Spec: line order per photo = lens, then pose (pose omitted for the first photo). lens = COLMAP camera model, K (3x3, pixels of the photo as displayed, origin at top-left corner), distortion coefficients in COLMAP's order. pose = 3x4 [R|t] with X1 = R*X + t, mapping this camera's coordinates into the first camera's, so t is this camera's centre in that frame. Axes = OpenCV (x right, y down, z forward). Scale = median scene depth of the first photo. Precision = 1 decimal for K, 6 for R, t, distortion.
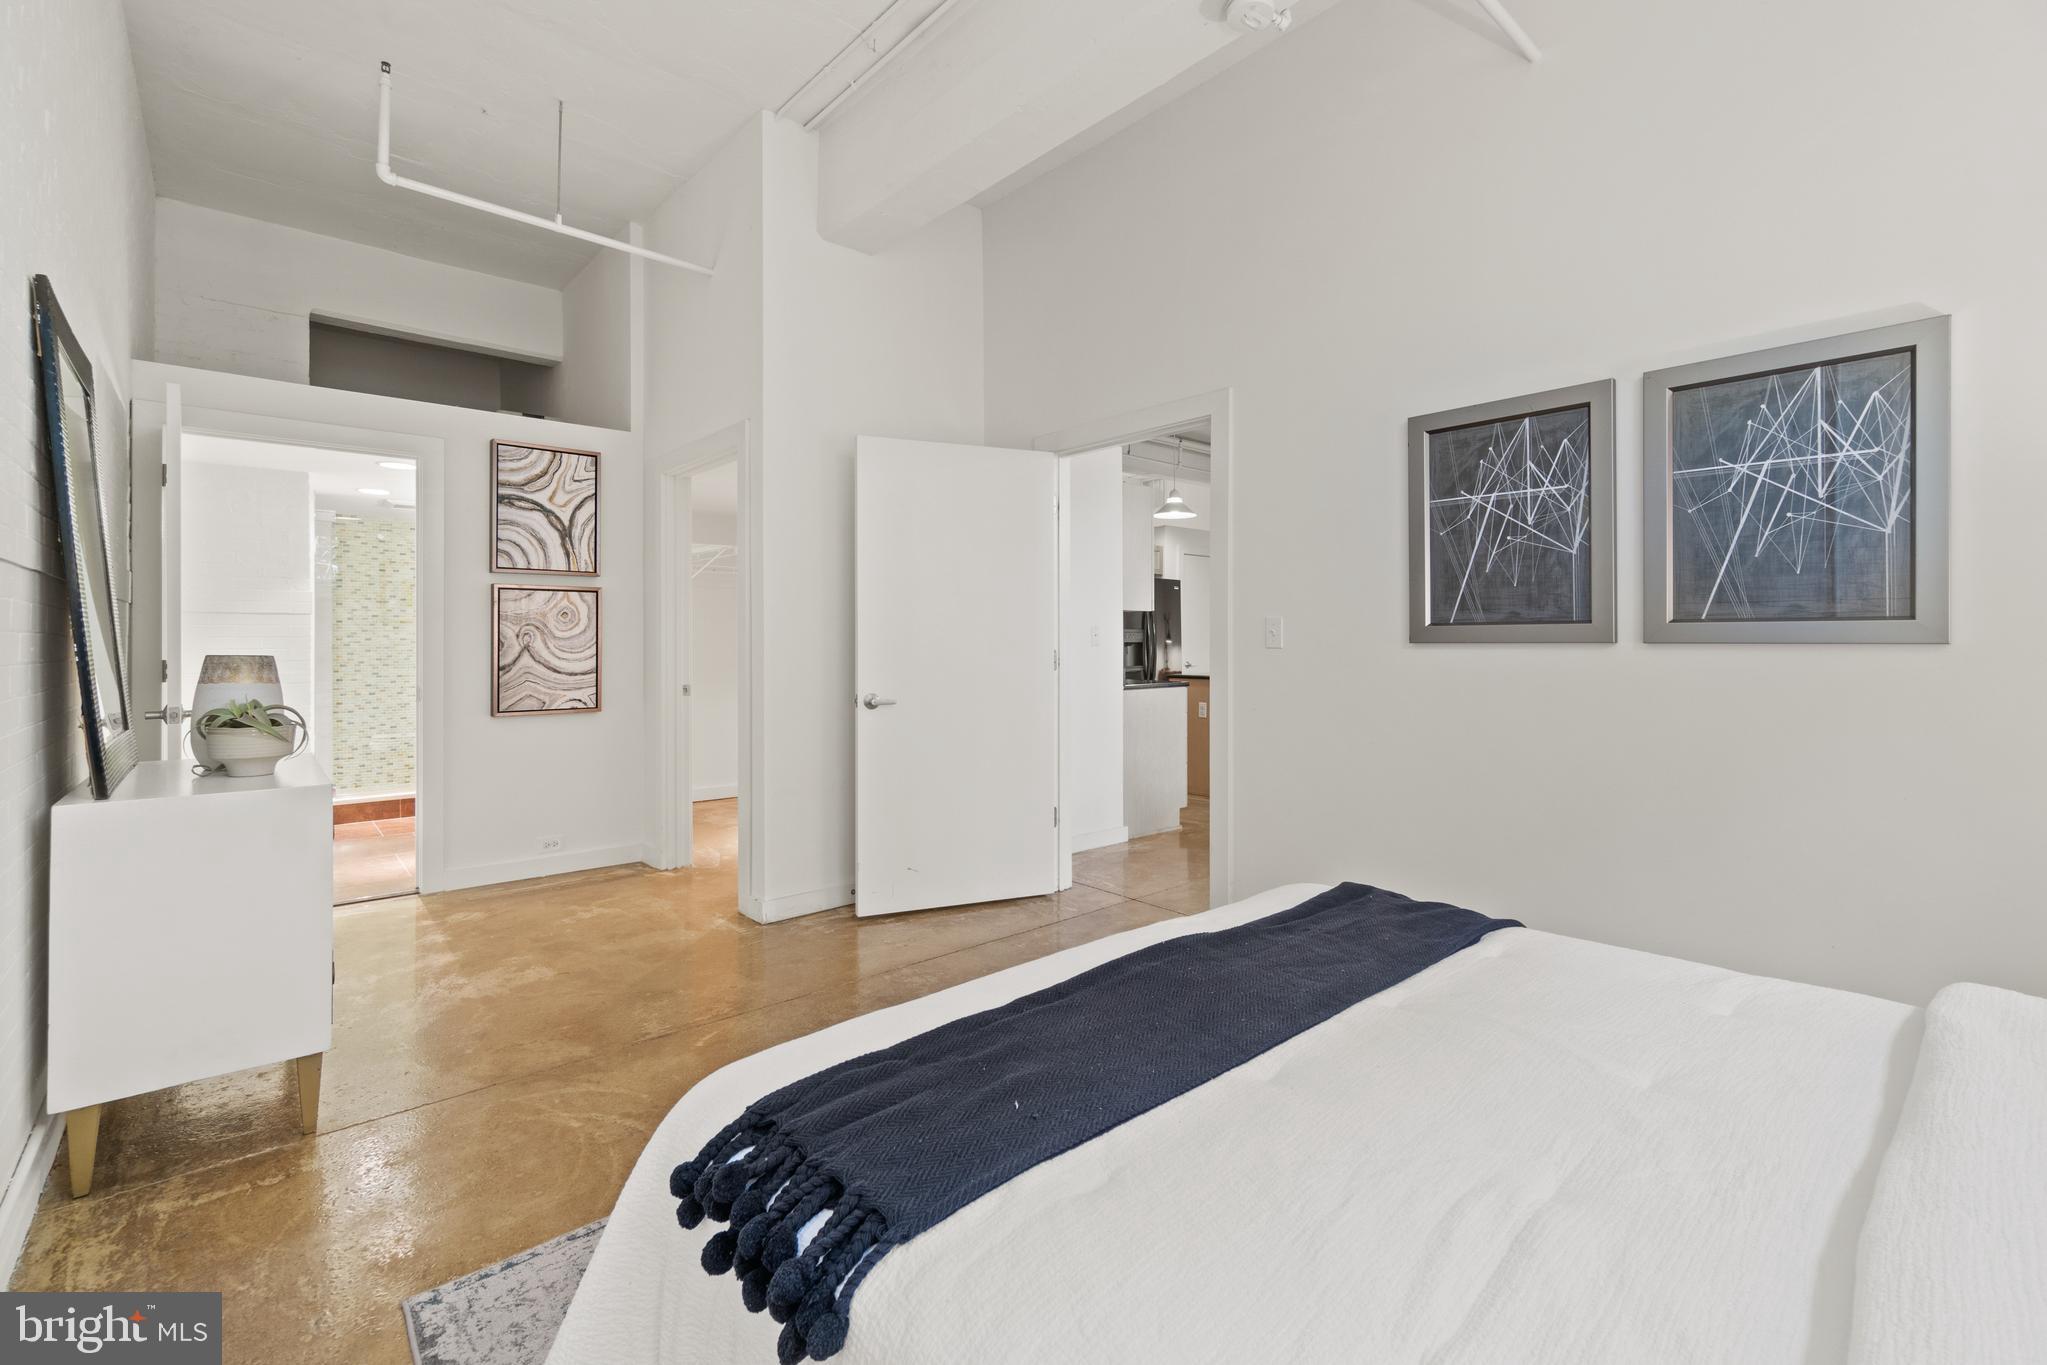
lens RADIAL K [[886.4, 0, 1023.8], [0, 886.4, 643.4], [0, 0, 1]] dist [-0.003392, -0.000302]
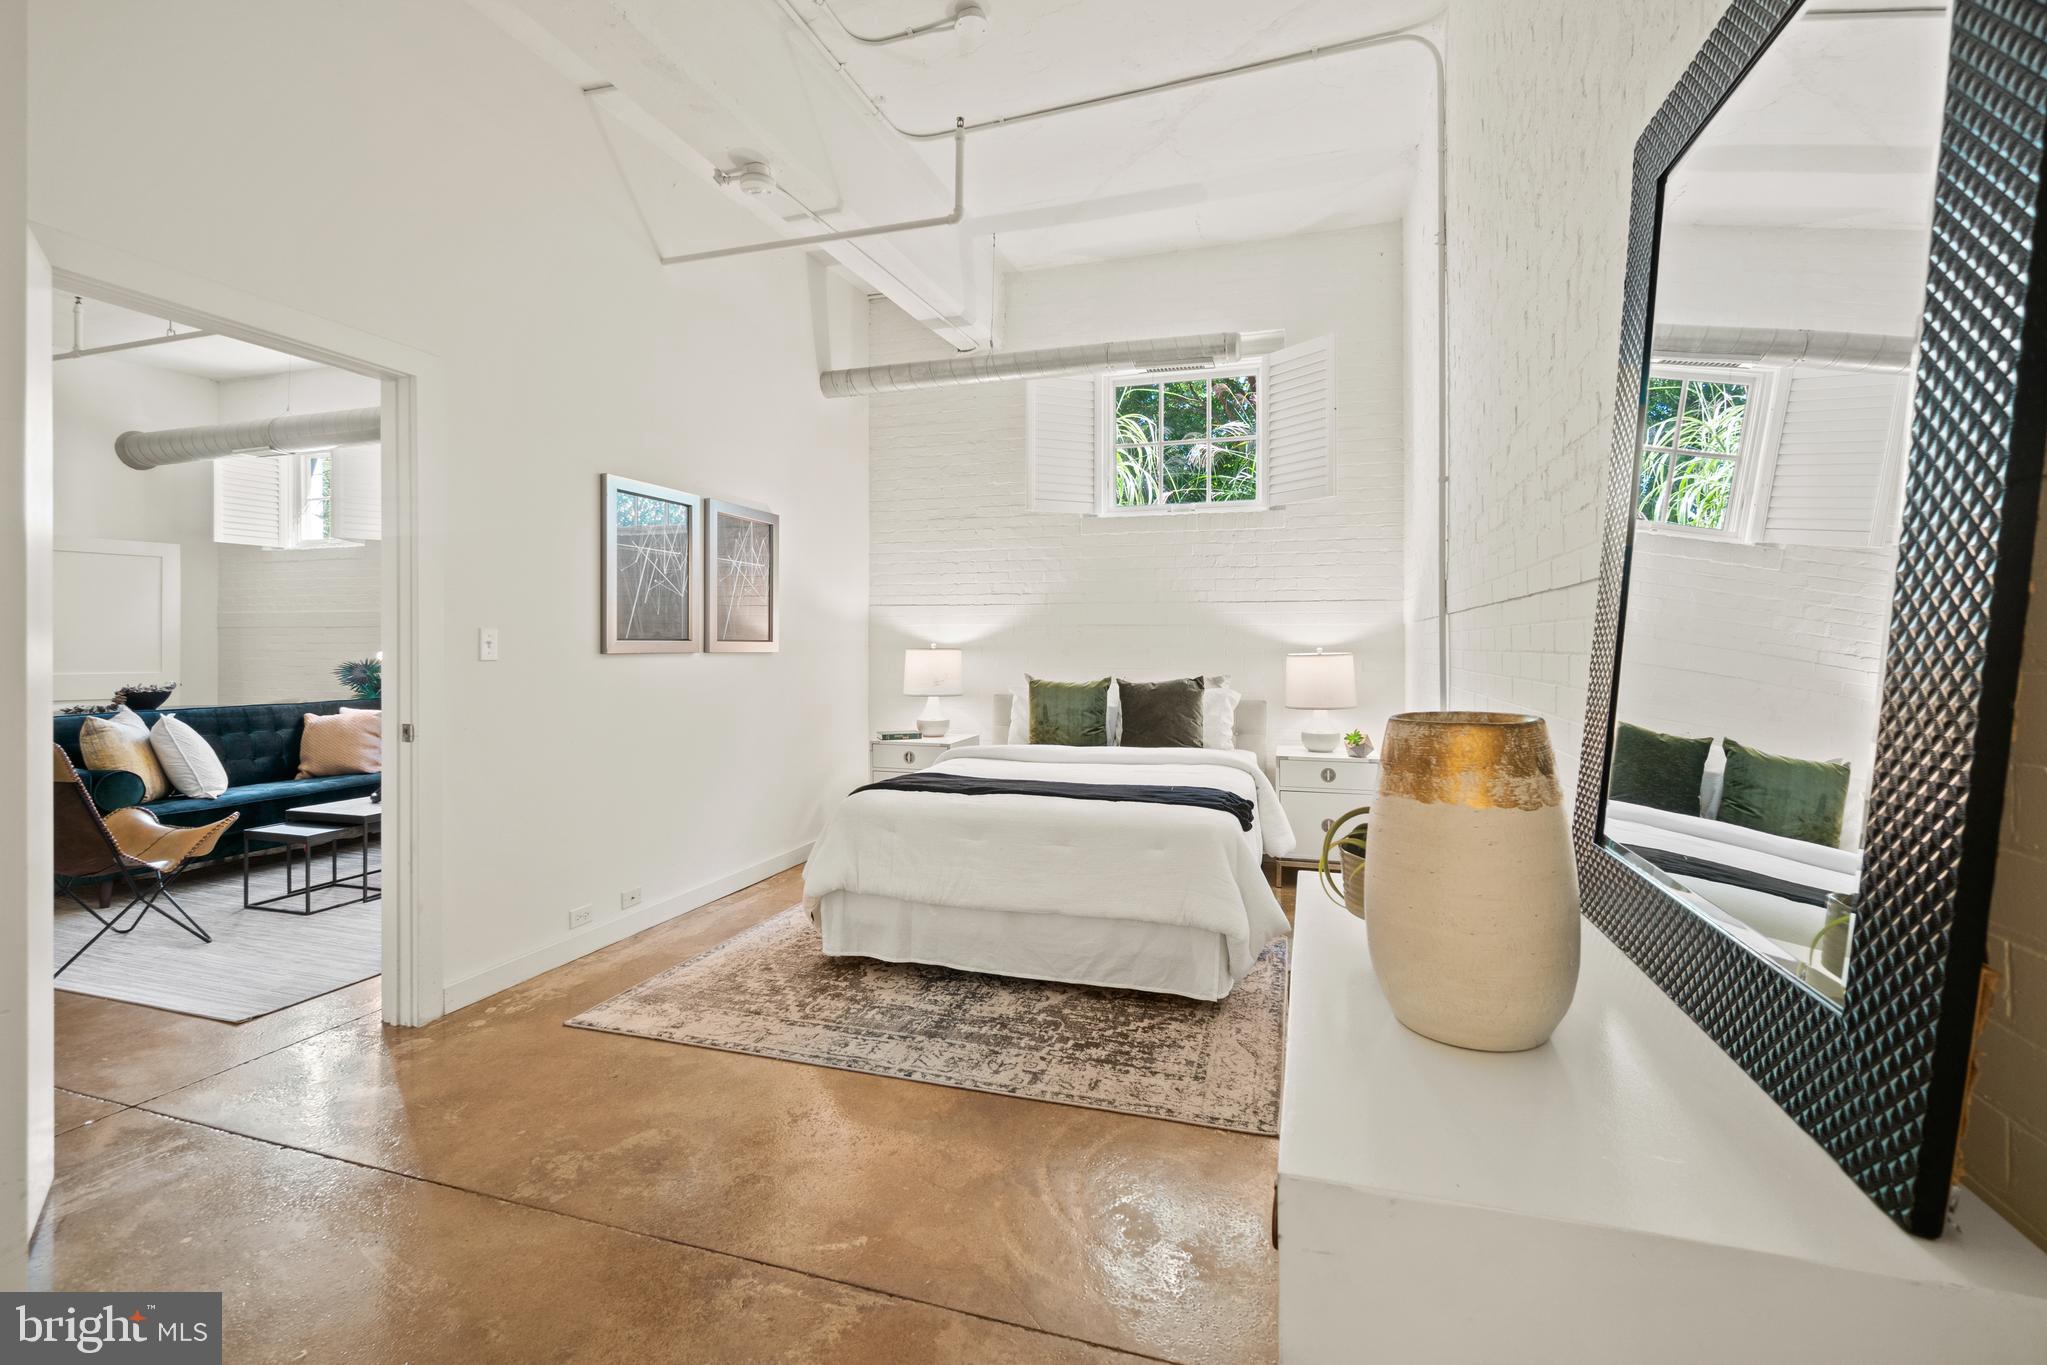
lens RADIAL K [[886.4, 0, 1029.3], [0, 886.4, 642.0], [0, 0, 1]] dist [-0.003392, -0.000302]
pose [[-0.511606, 0.004242, 0.859210, -0.629597], [0.004365, 0.999988, -0.002338, -0.008091], [-0.859209, 0.002554, -0.511618, 0.758292]]
